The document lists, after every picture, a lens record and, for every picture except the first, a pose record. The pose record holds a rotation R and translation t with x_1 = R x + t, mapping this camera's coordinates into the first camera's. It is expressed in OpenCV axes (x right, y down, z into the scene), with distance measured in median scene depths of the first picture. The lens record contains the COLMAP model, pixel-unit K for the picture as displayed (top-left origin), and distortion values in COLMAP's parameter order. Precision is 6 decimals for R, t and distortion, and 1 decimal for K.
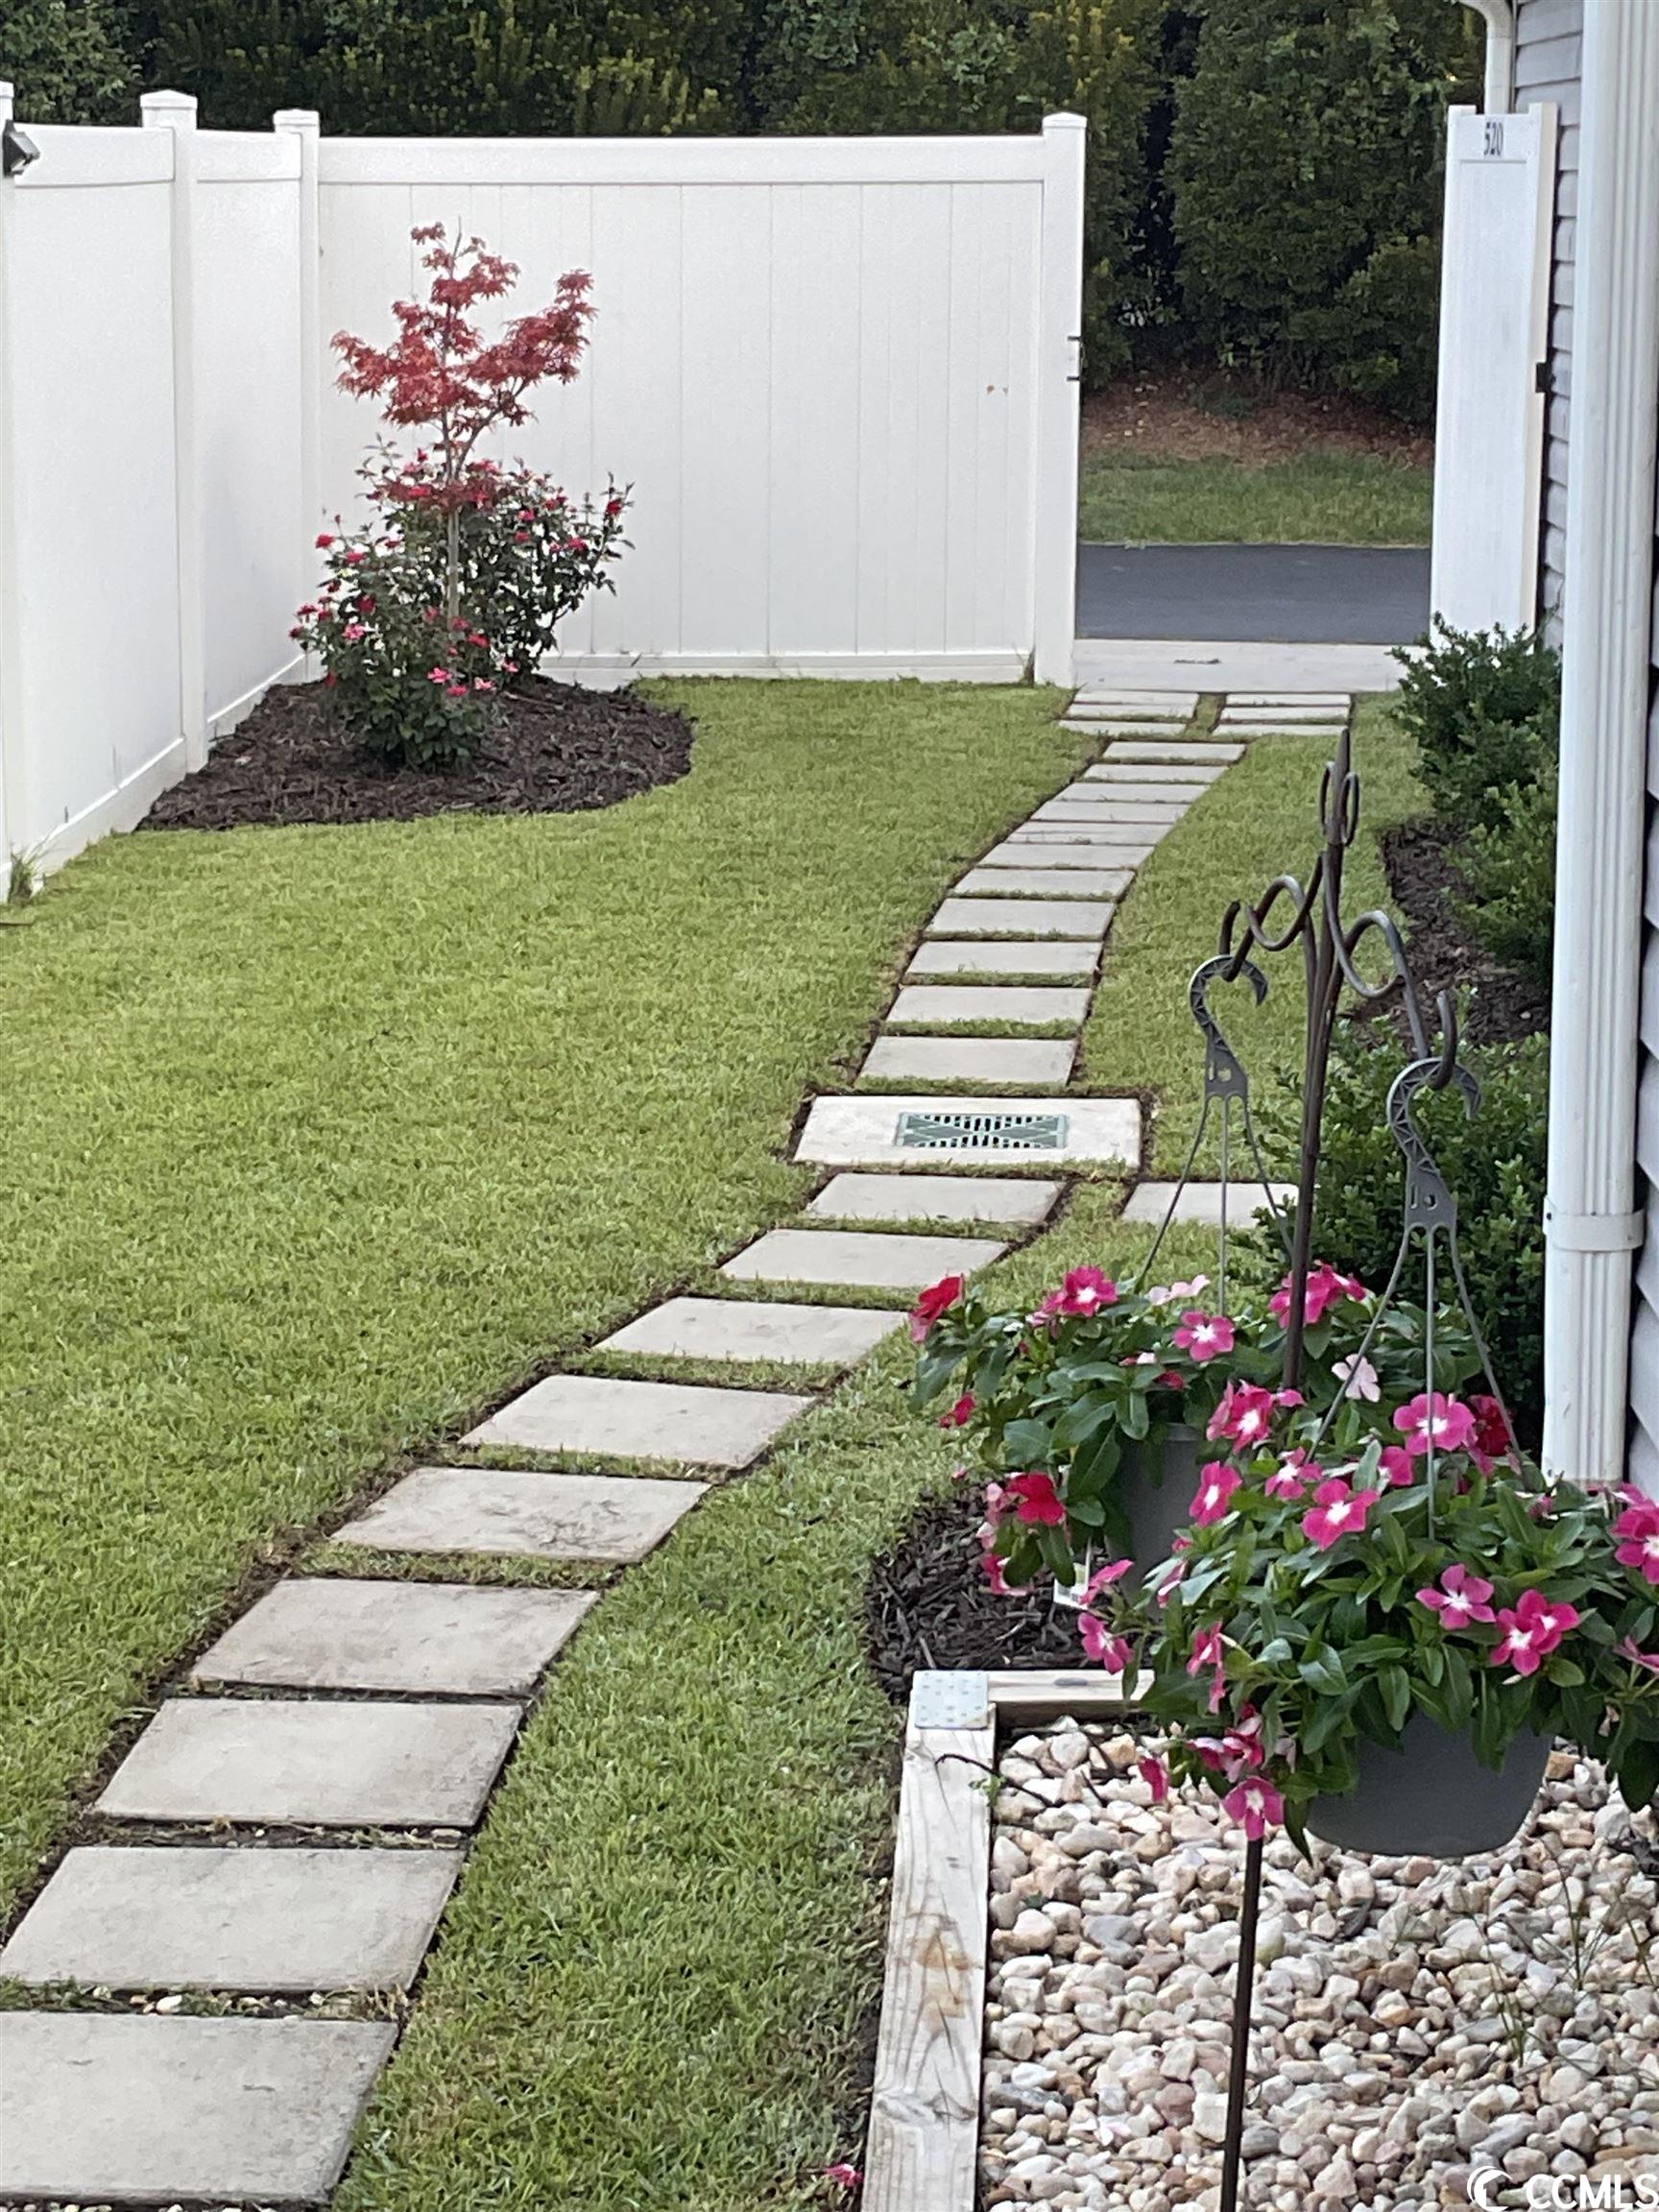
lens RADIAL K [[4963.7, 0, 832.6], [0, 4963.7, 1106.7], [0, 0, 1]] dist [0.016346, 0.000000]
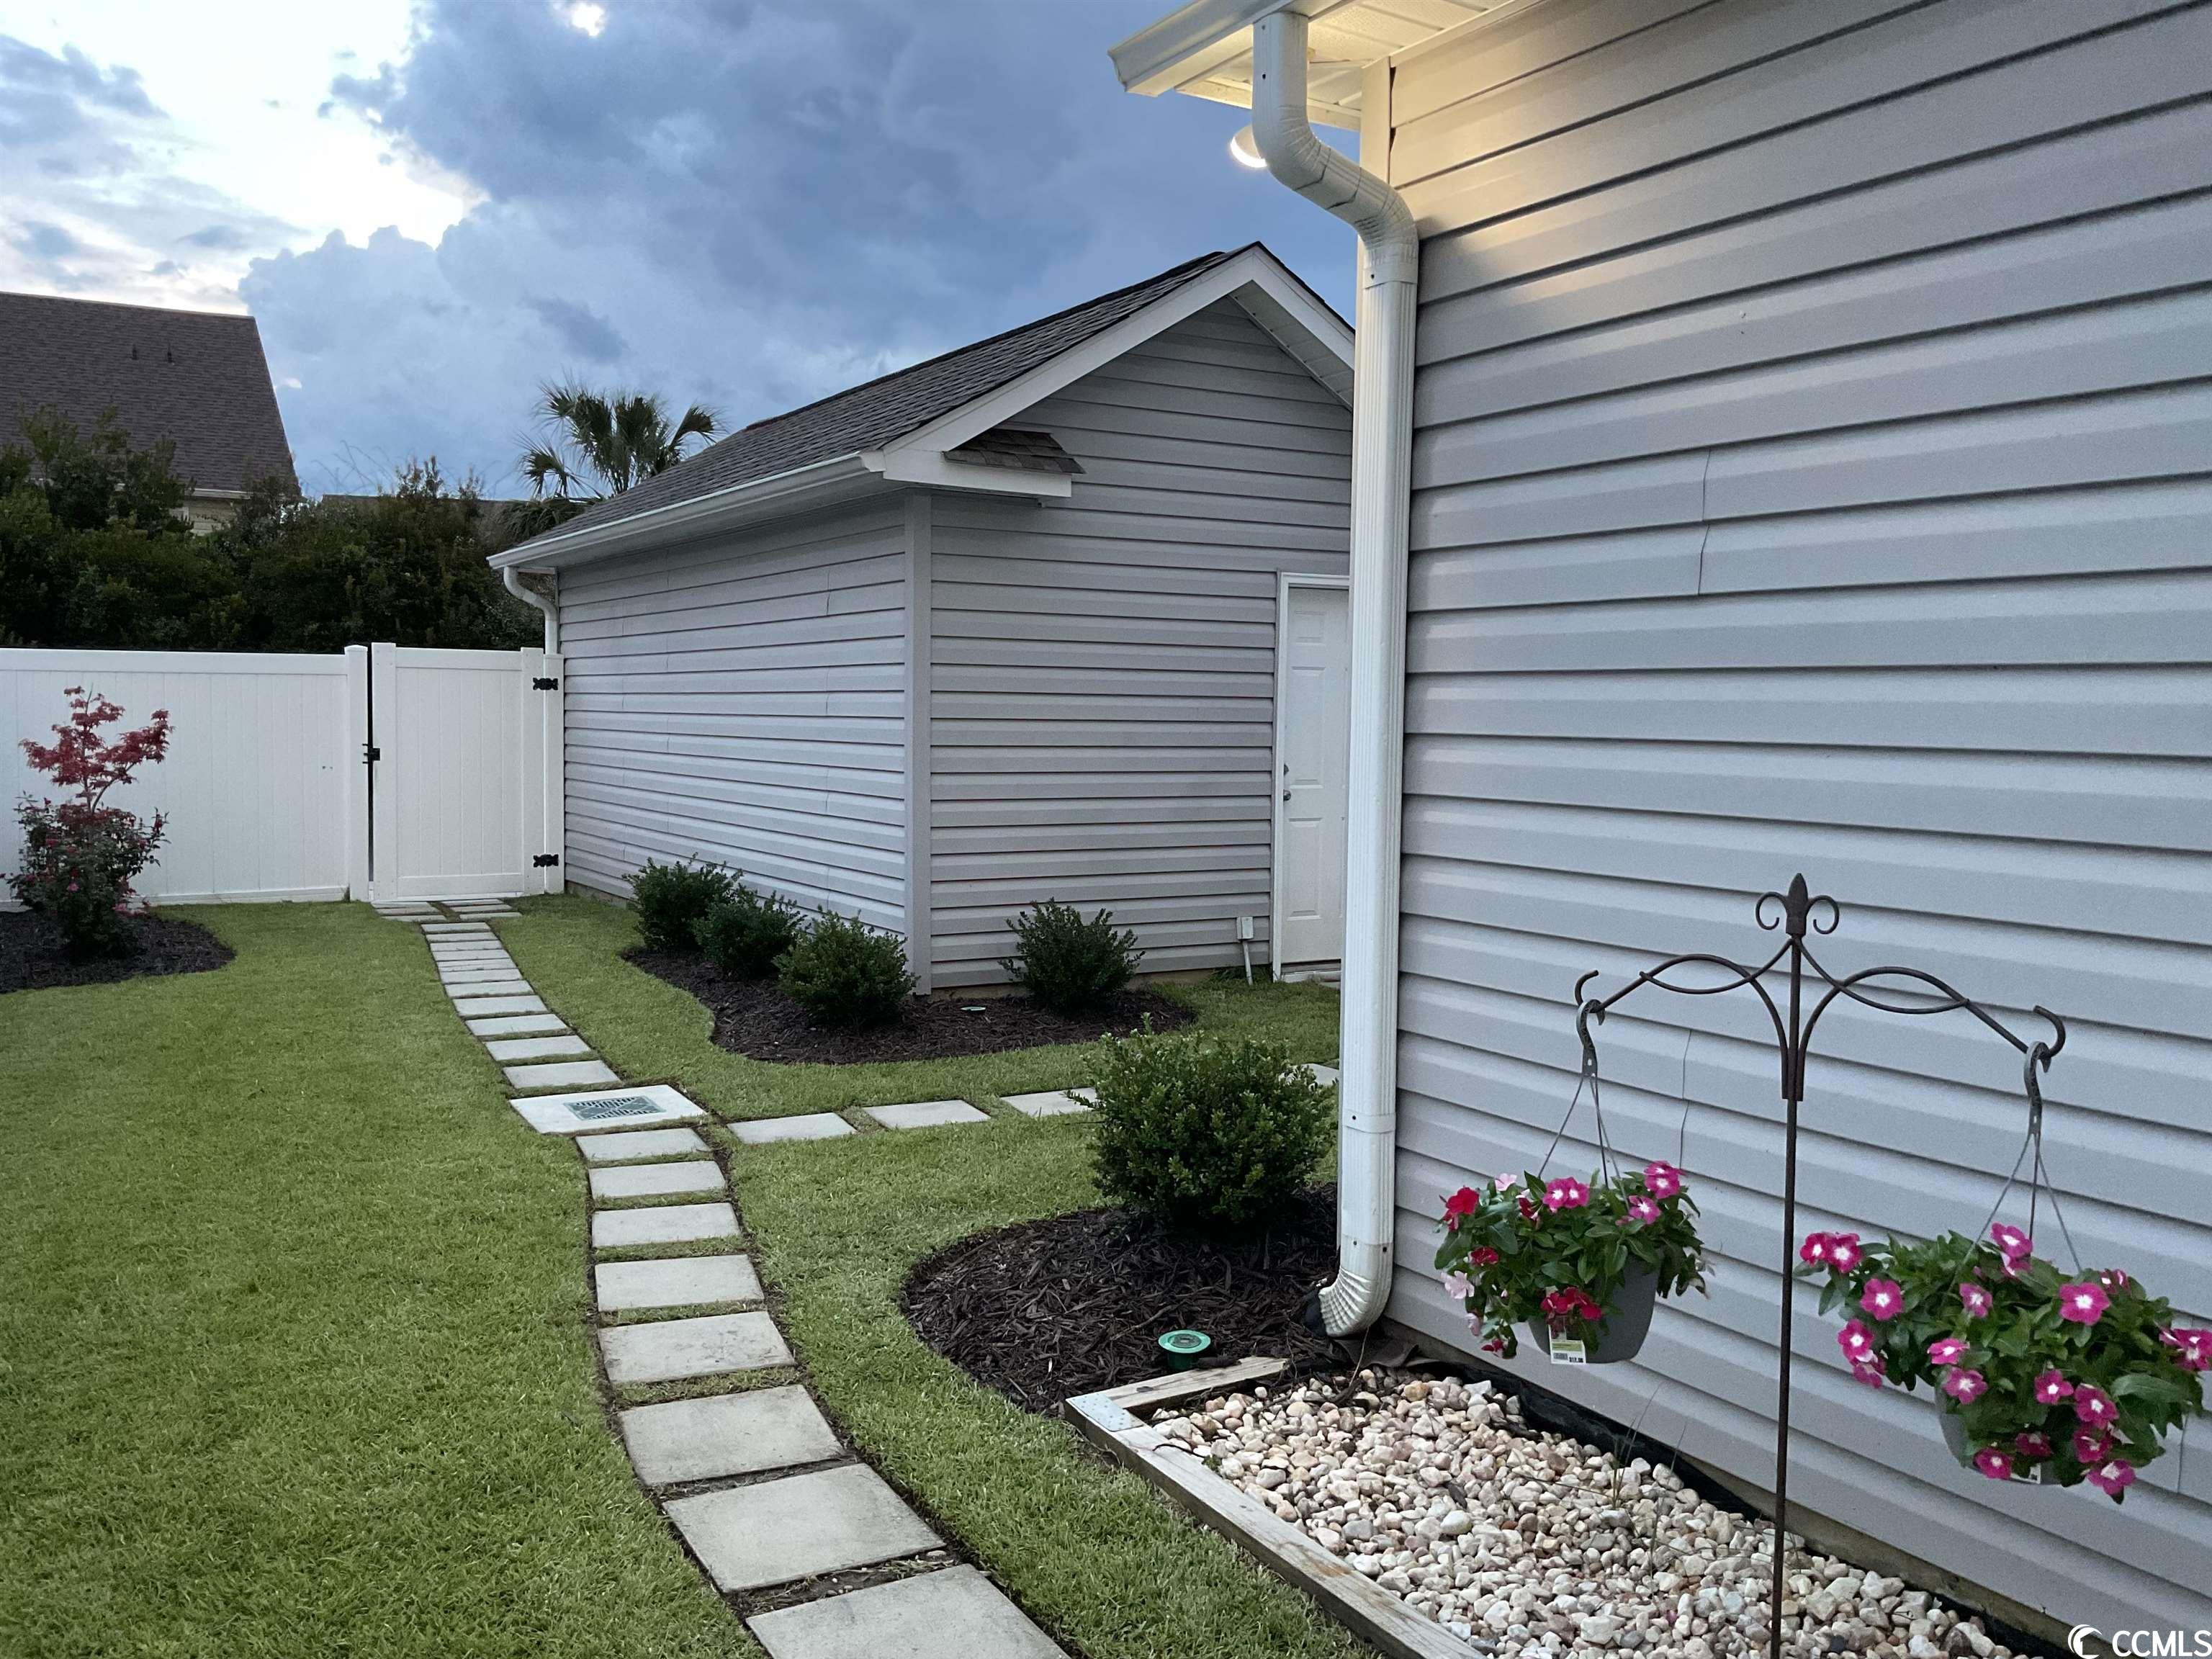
lens RADIAL K [[1856.9, 0, 1127.4], [0, 1856.9, 811.9], [0, 0, 1]] dist [0.072470, -0.131027]
pose [[0.841906, -0.021211, 0.539207, -0.132607], [0.088640, 0.991090, -0.099415, -0.013468], [-0.532294, 0.131493, 0.836285, 0.141834]]
